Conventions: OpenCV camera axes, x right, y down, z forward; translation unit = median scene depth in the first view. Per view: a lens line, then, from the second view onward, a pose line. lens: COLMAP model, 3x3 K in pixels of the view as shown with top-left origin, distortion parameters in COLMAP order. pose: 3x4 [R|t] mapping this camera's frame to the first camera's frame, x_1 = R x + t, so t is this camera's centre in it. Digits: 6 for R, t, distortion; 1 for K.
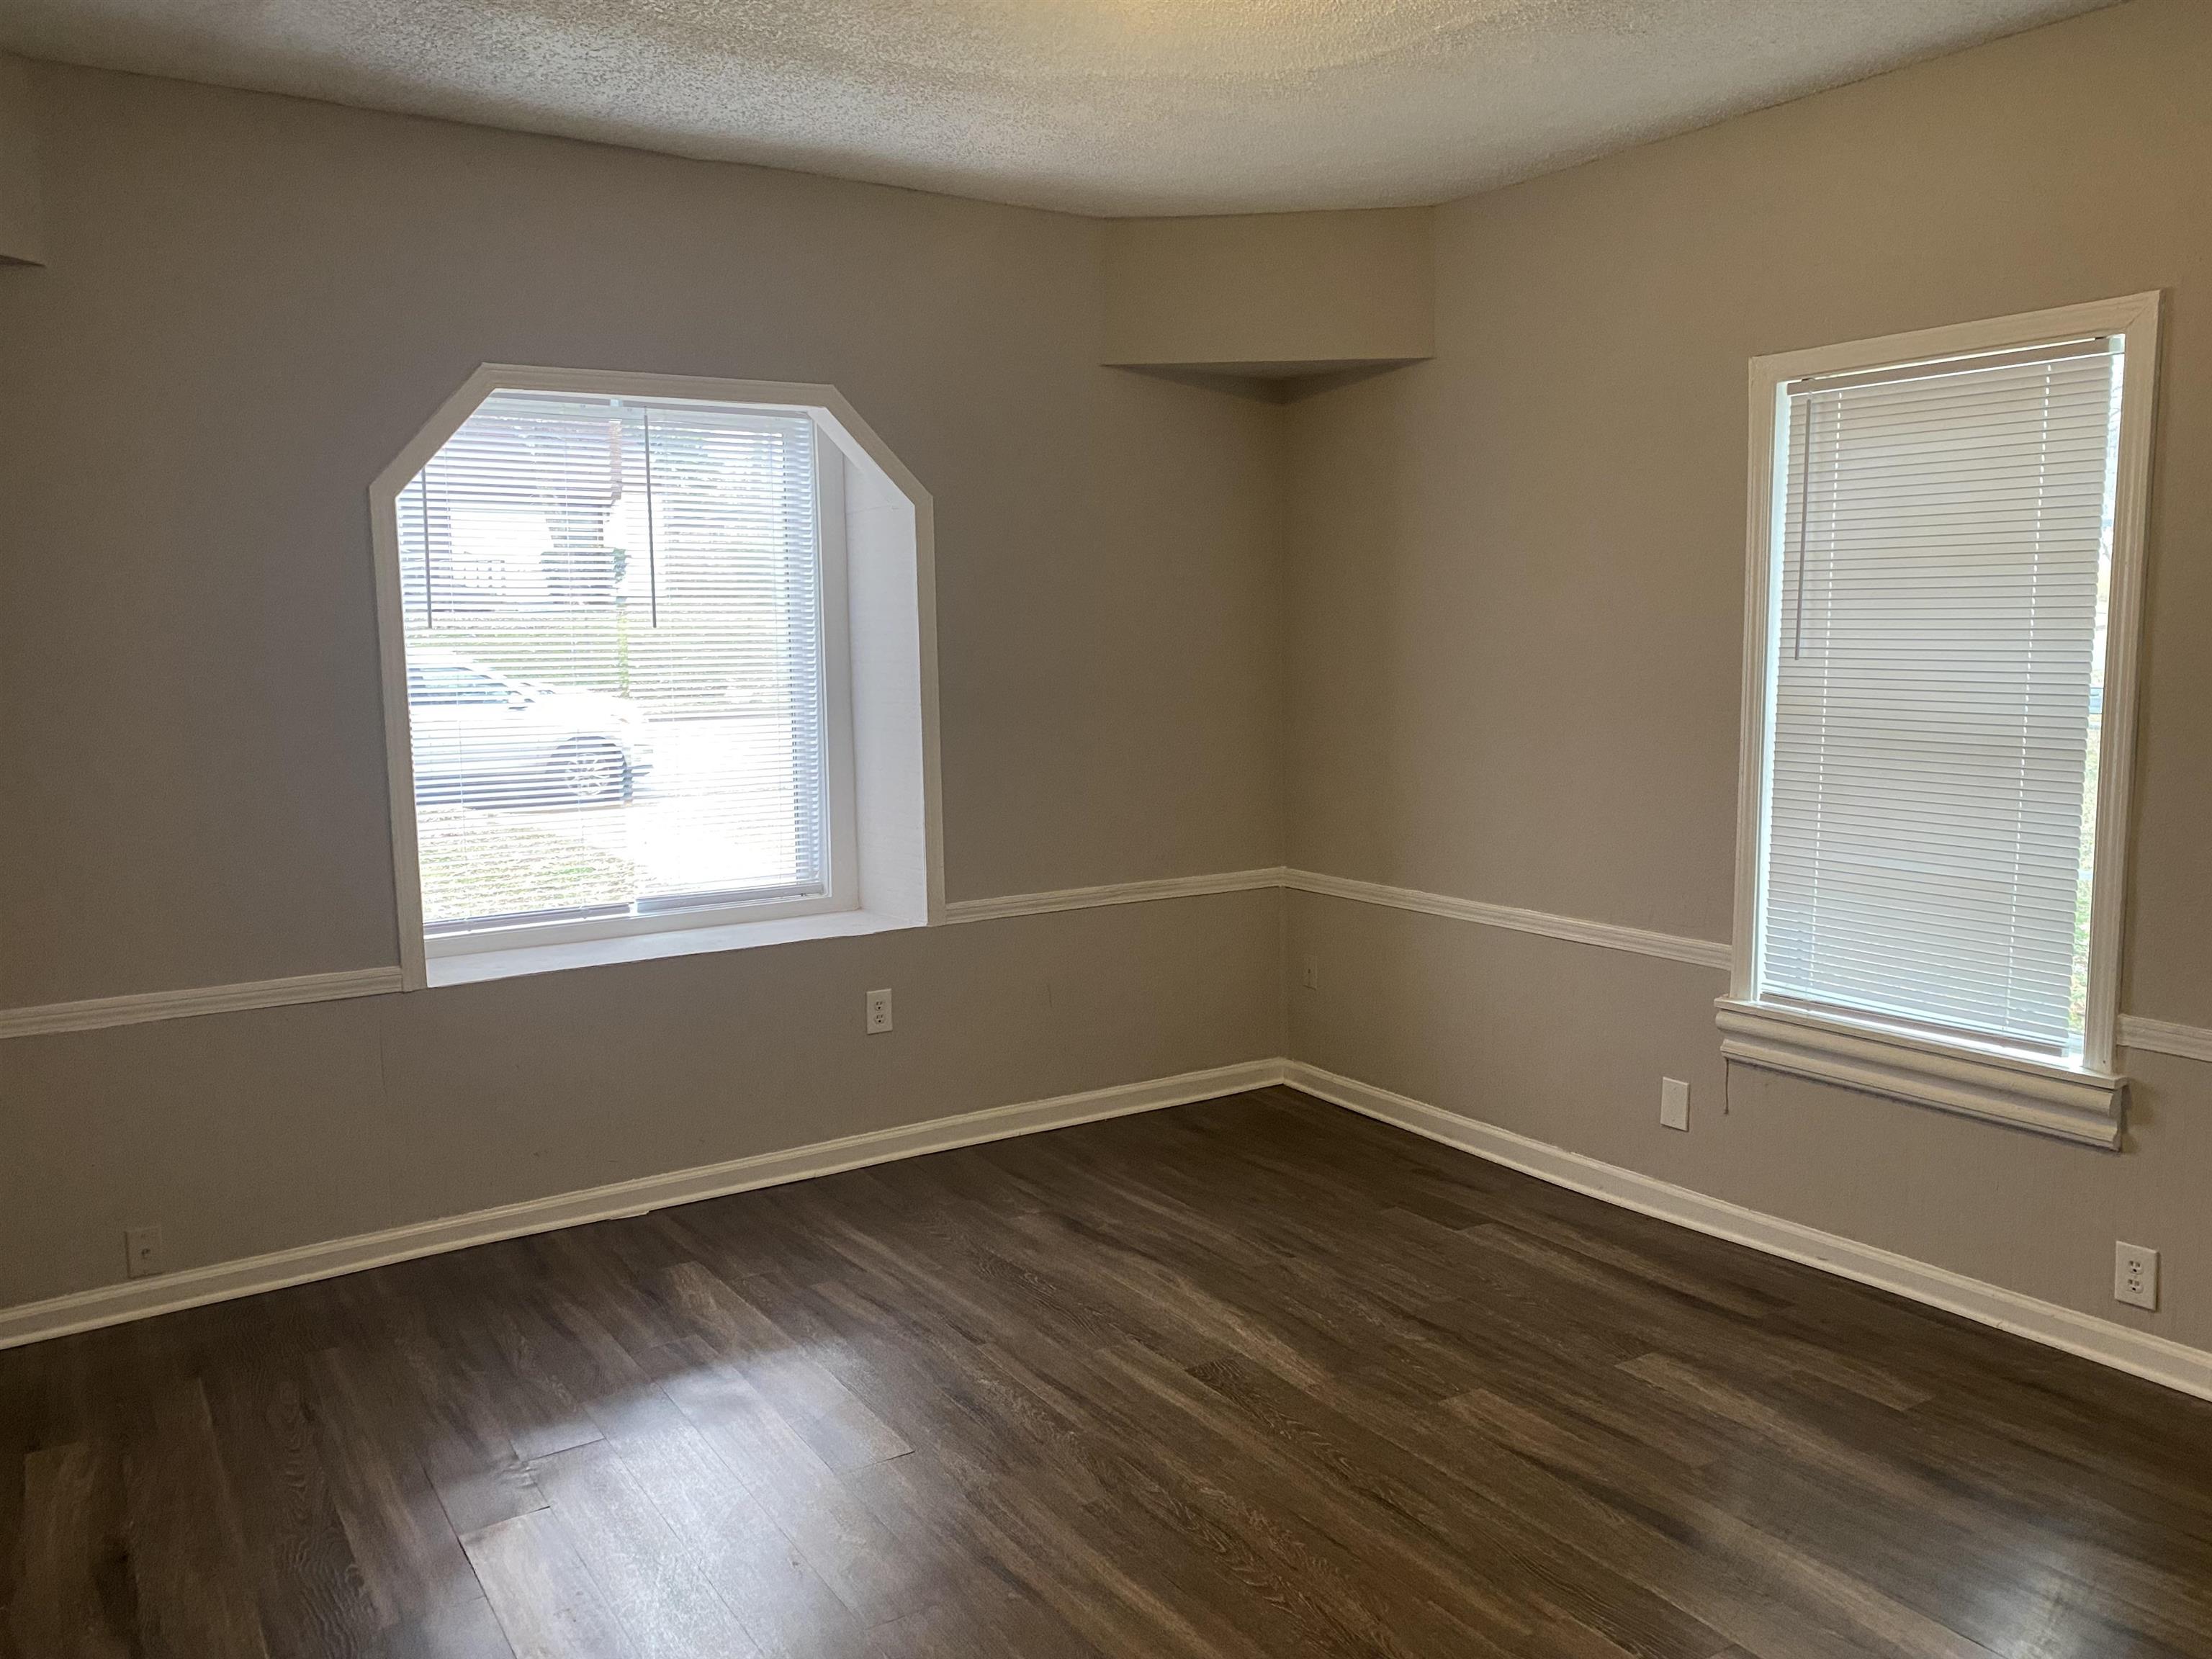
lens RADIAL K [[1688.8, 0, 1116.2], [0, 1688.8, 821.1], [0, 0, 1]] dist [0.046963, -0.055598]
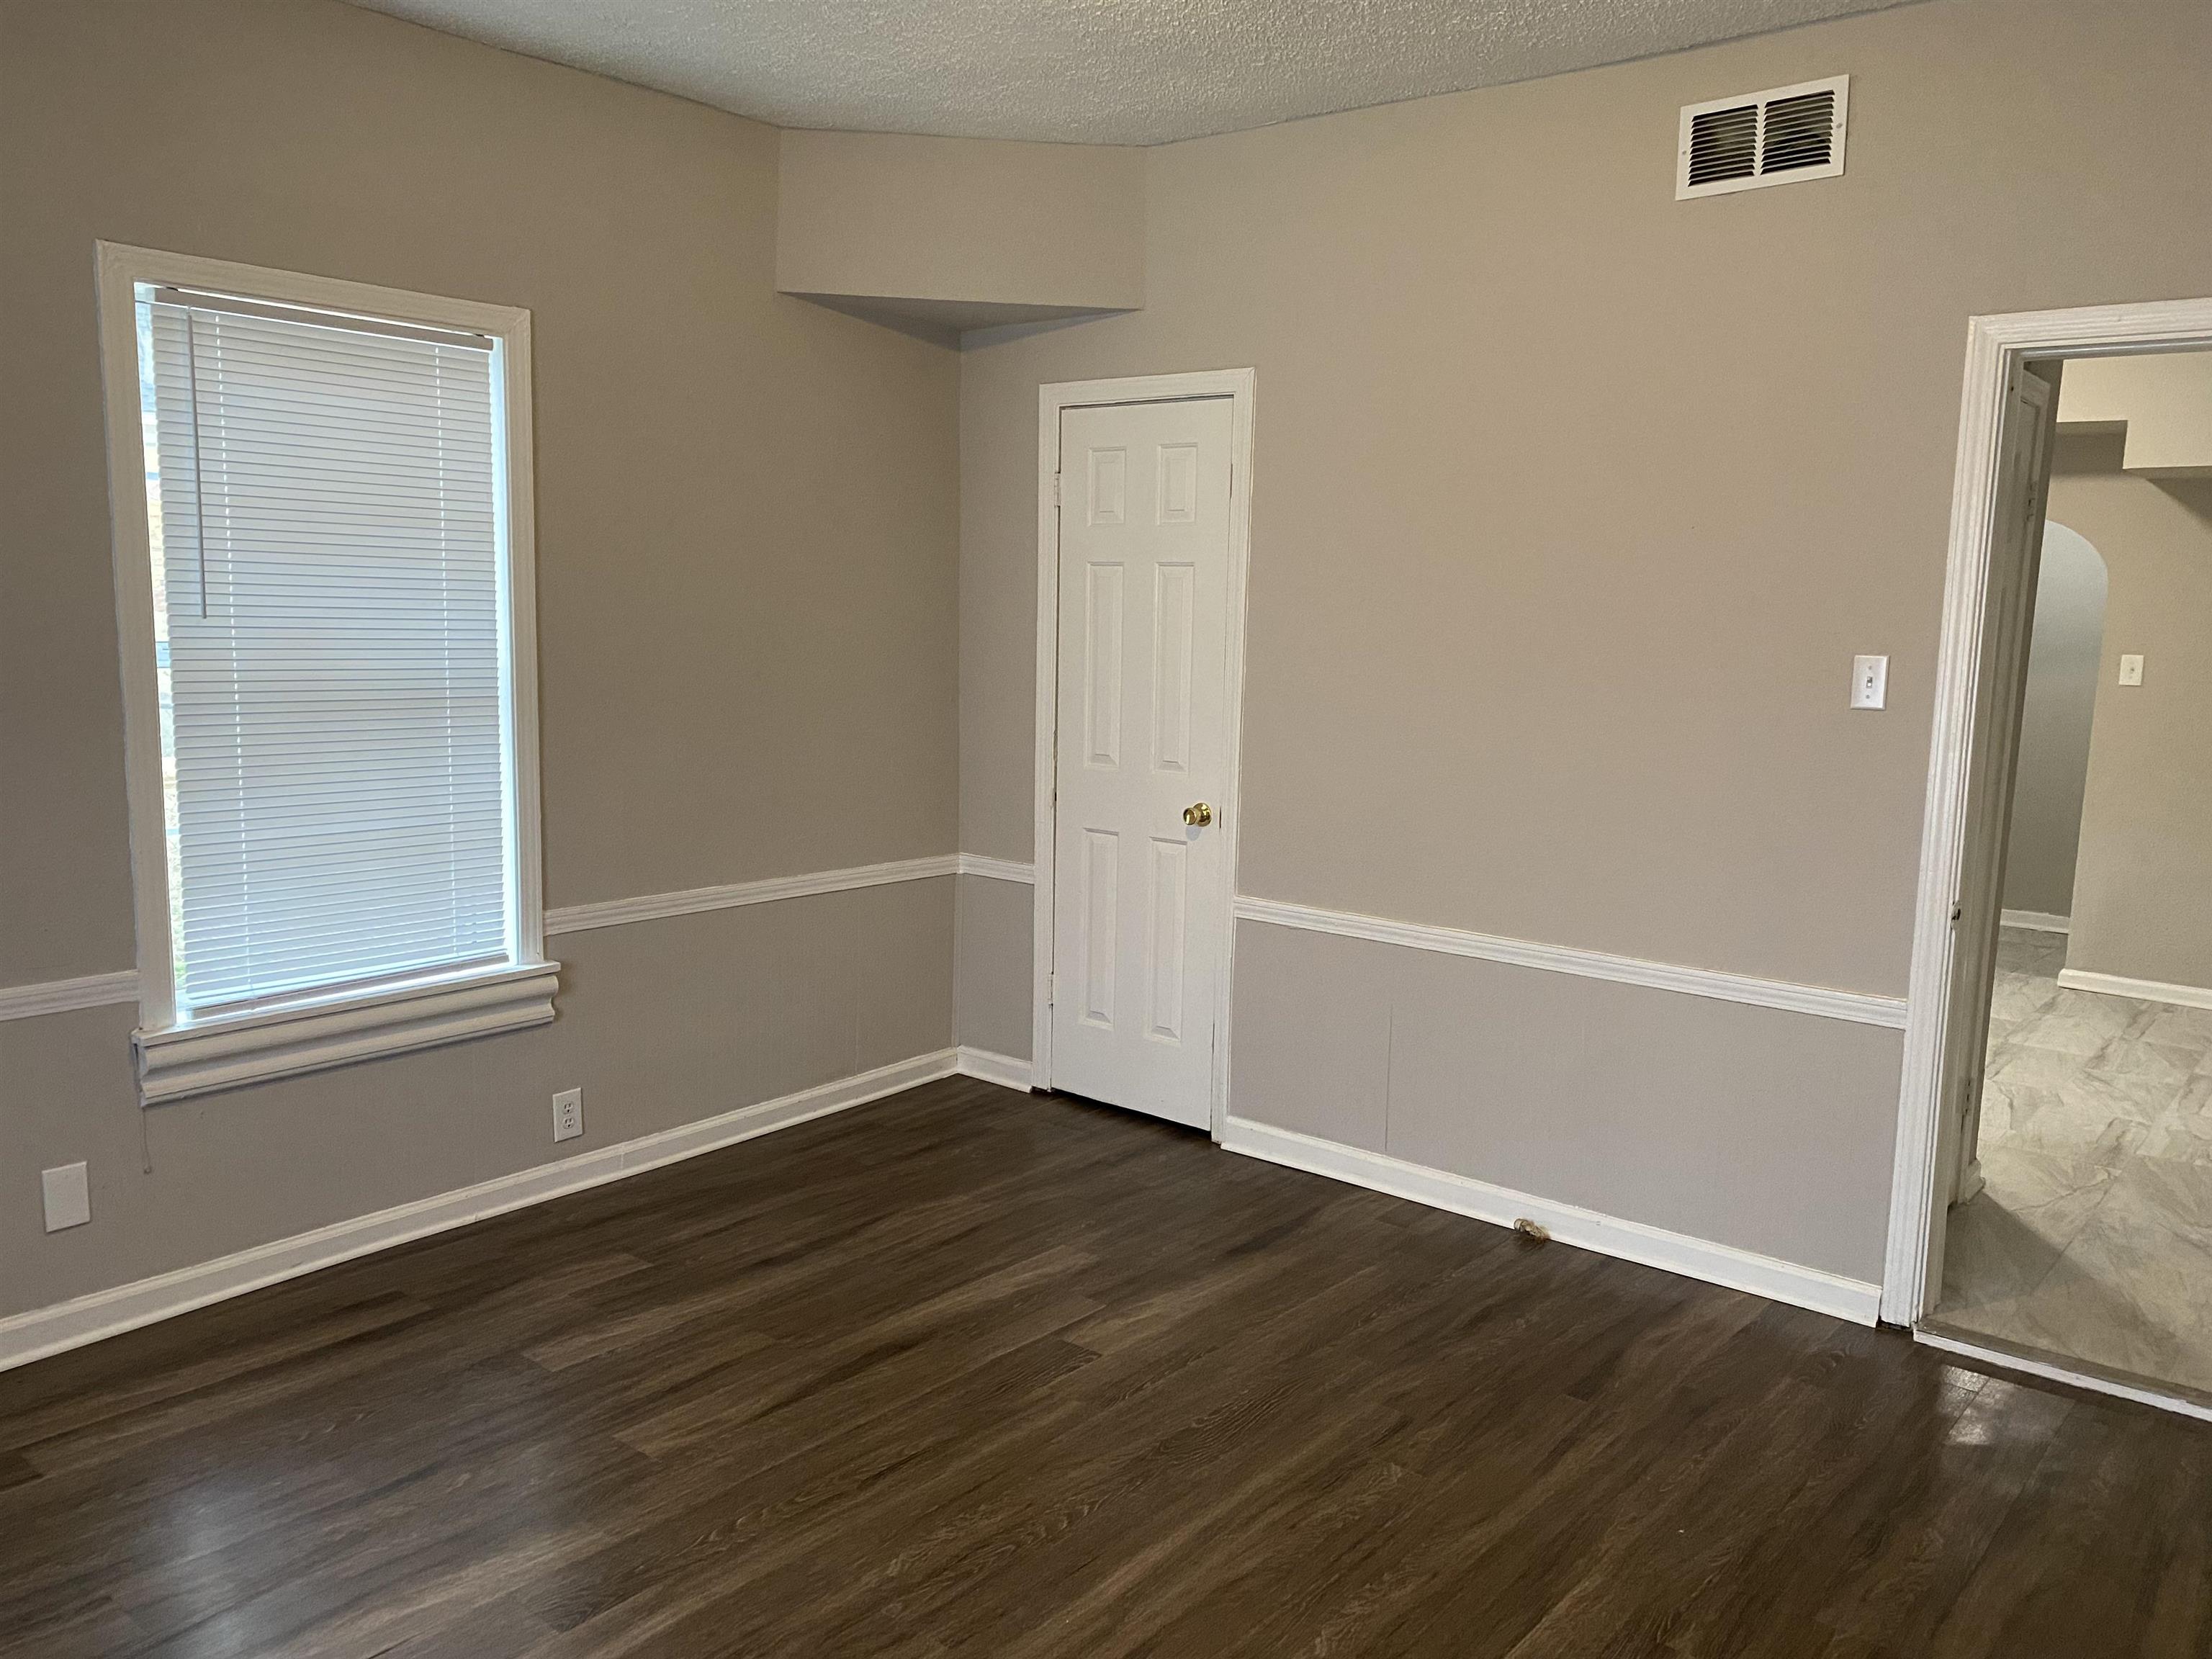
lens RADIAL K [[1688.8, 0, 1111.7], [0, 1688.8, 838.9], [0, 0, 1]] dist [0.046963, -0.055598]
pose [[-0.299922, -0.129280, 0.945163, -0.654010], [0.089058, 0.982653, 0.162668, -0.095835], [-0.949798, 0.132962, -0.283206, 0.934741]]
